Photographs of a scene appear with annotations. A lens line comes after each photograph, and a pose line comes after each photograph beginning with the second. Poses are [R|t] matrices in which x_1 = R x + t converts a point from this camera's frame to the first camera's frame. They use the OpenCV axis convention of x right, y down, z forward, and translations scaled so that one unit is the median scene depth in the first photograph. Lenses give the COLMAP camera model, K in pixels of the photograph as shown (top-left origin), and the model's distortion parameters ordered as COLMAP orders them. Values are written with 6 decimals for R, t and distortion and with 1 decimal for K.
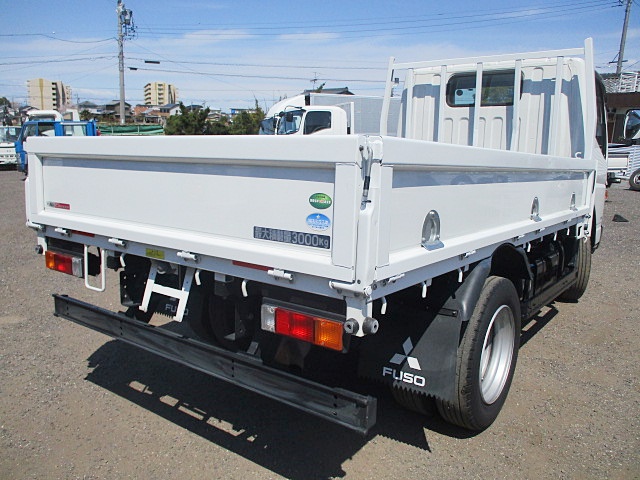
lens RADIAL K [[532.8, 0, 324.5], [0, 532.8, 242.3], [0, 0, 1]] dist [-0.042229, 0.019615]
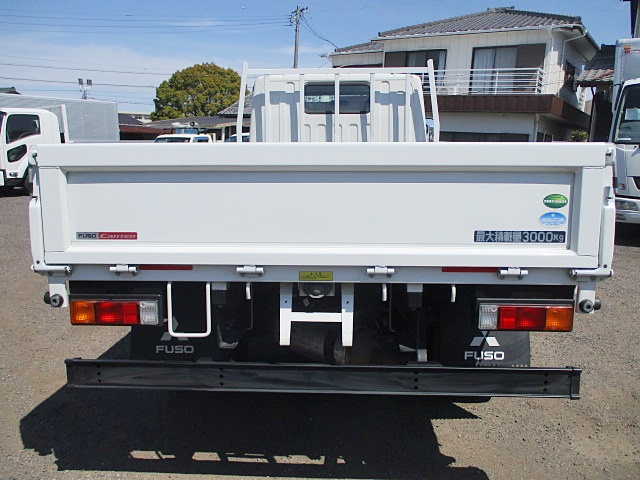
lens RADIAL K [[532.8, 0, 324.5], [0, 532.8, 242.3], [0, 0, 1]] dist [-0.042229, 0.019615]
pose [[0.831775, -0.104317, 0.545223, -0.677291], [0.109439, 0.993723, 0.023172, -0.046030], [-0.544218, 0.040394, 0.837971, 0.218502]]
